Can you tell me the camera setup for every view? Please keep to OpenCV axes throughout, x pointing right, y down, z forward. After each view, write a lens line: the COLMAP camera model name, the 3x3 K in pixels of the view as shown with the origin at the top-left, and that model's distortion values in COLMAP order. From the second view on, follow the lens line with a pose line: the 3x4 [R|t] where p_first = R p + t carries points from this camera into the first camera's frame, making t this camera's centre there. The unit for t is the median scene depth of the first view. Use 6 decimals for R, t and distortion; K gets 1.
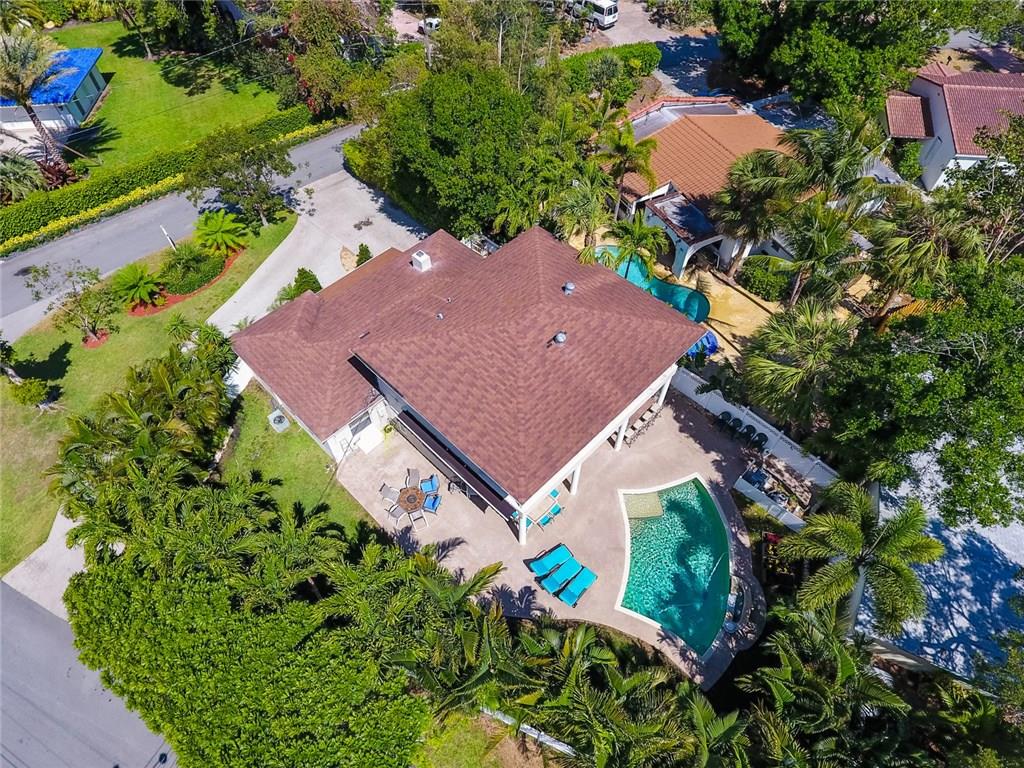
lens RADIAL K [[597.2, 0, 509.5], [0, 597.2, 382.9], [0, 0, 1]] dist [-0.007967, 0.000497]
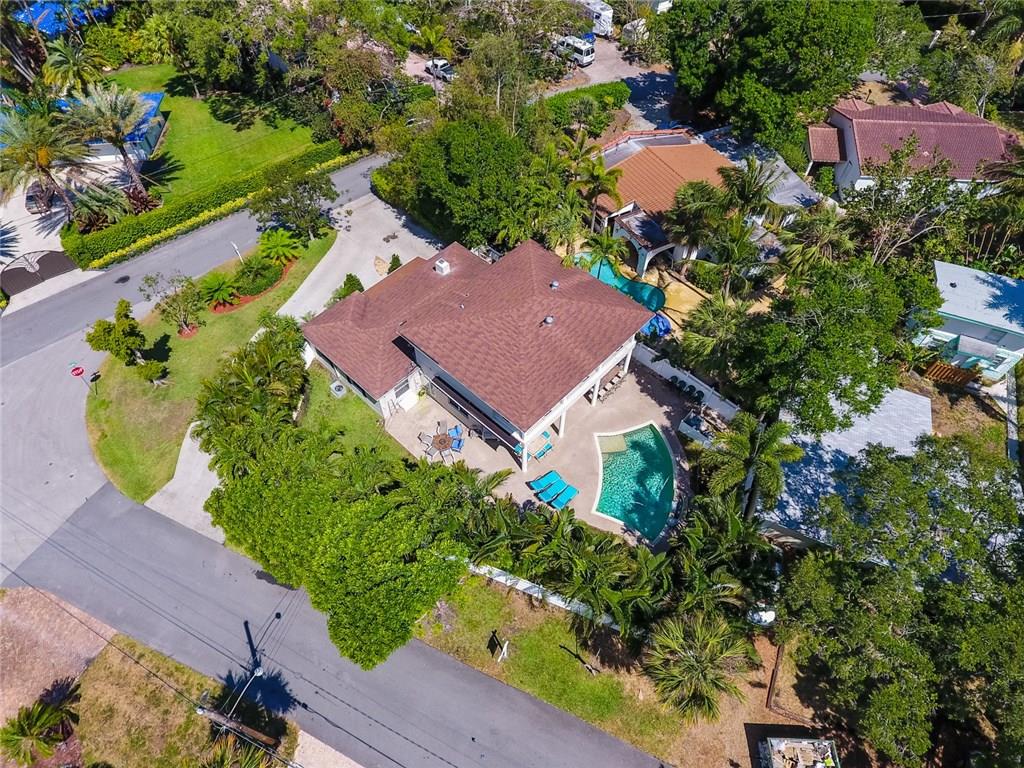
lens RADIAL K [[597.2, 0, 514.0], [0, 597.2, 384.2], [0, 0, 1]] dist [-0.007967, 0.000497]
pose [[0.999675, -0.018493, 0.017543, -0.018421], [0.018528, 0.999827, -0.001863, 0.056715], [-0.017506, 0.002187, 0.999844, -0.301333]]
